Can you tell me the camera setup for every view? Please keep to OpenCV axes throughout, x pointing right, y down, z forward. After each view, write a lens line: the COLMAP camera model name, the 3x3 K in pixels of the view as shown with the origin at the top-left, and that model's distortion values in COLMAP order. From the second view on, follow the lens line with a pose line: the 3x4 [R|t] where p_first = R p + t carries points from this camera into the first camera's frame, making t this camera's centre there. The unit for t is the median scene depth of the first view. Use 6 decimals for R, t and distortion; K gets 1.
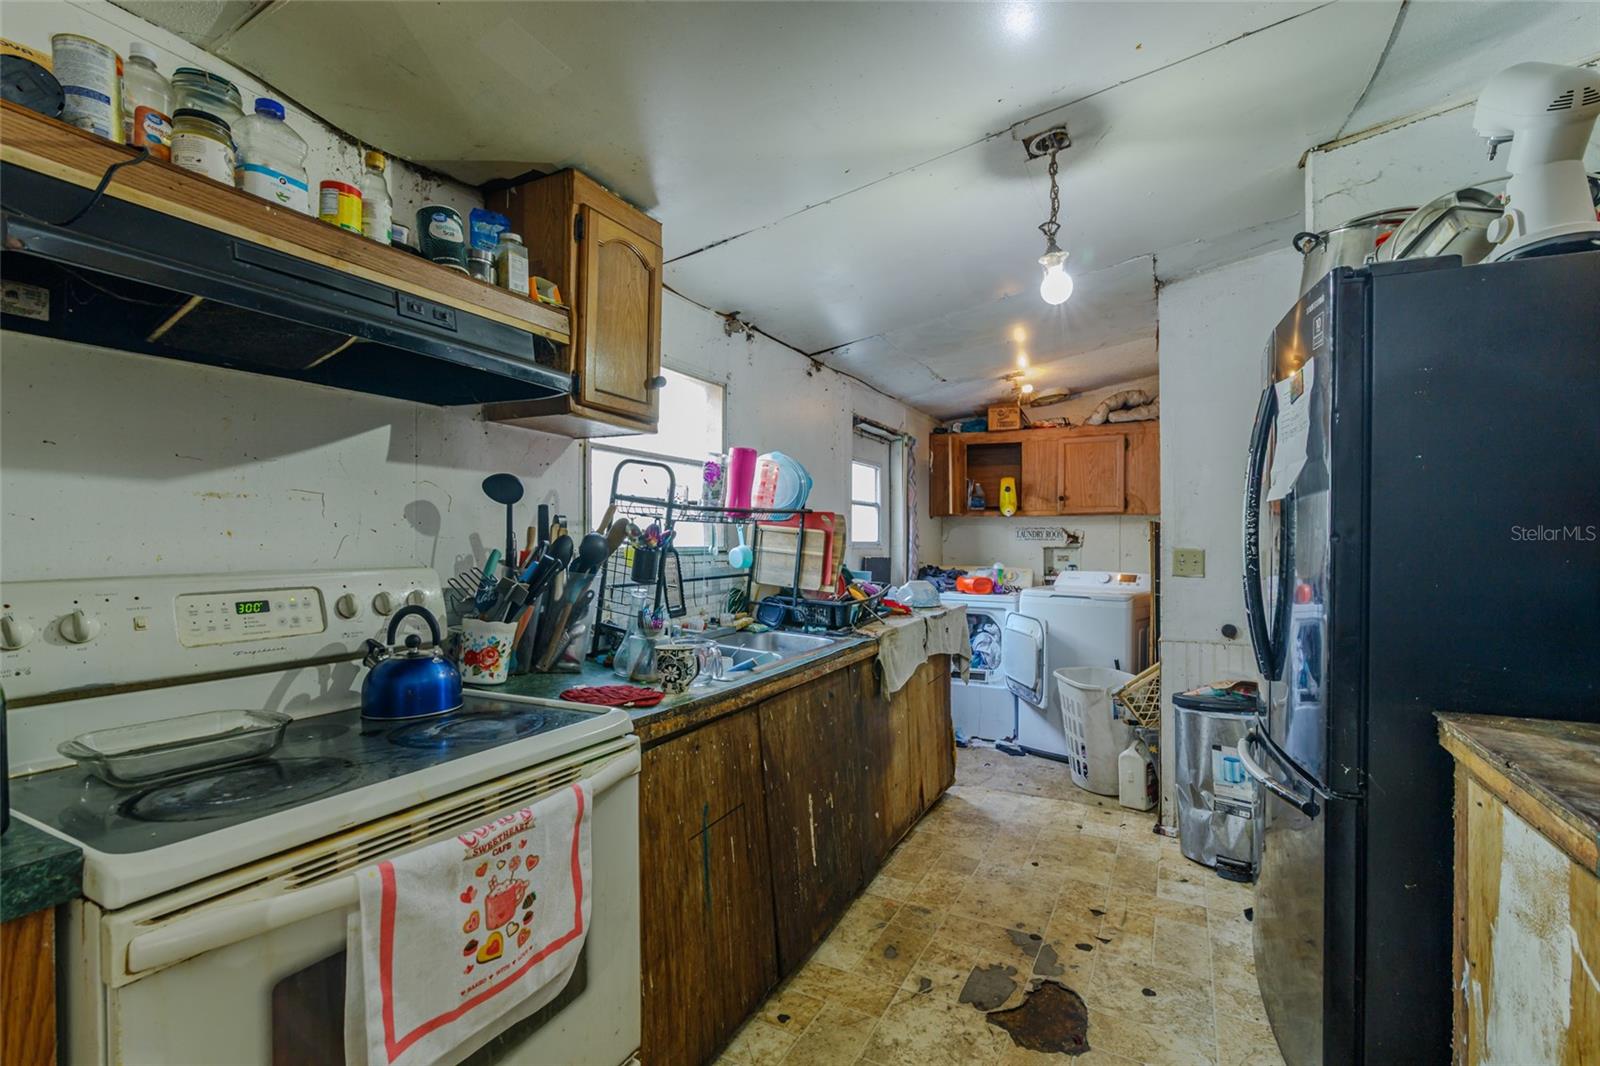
lens RADIAL K [[724.9, 0, 798.5], [0, 724.9, 539.5], [0, 0, 1]] dist [-0.000125, -0.000036]
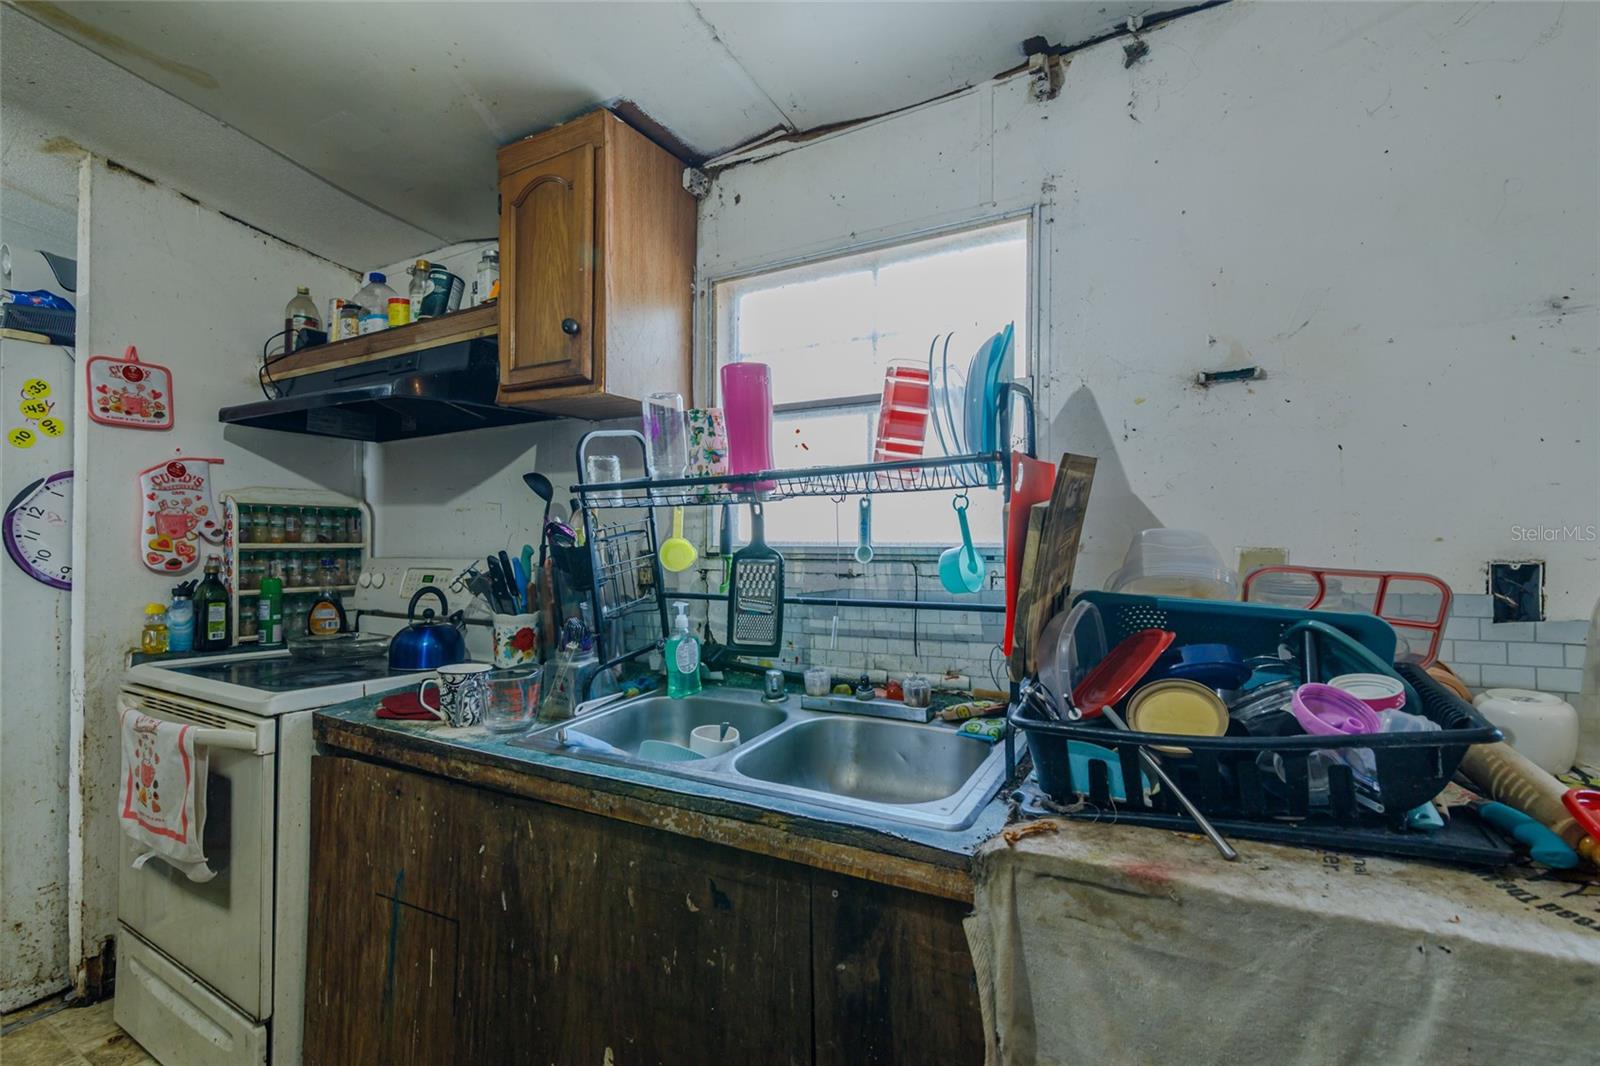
lens RADIAL K [[724.9, 0, 798.5], [0, 724.9, 539.5], [0, 0, 1]] dist [-0.000125, -0.000036]
pose [[-0.040482, -0.009208, -0.999138, 0.296433], [-0.000319, 0.999958, -0.009203, 0.006903], [0.999180, -0.000053, -0.040483, 0.677953]]
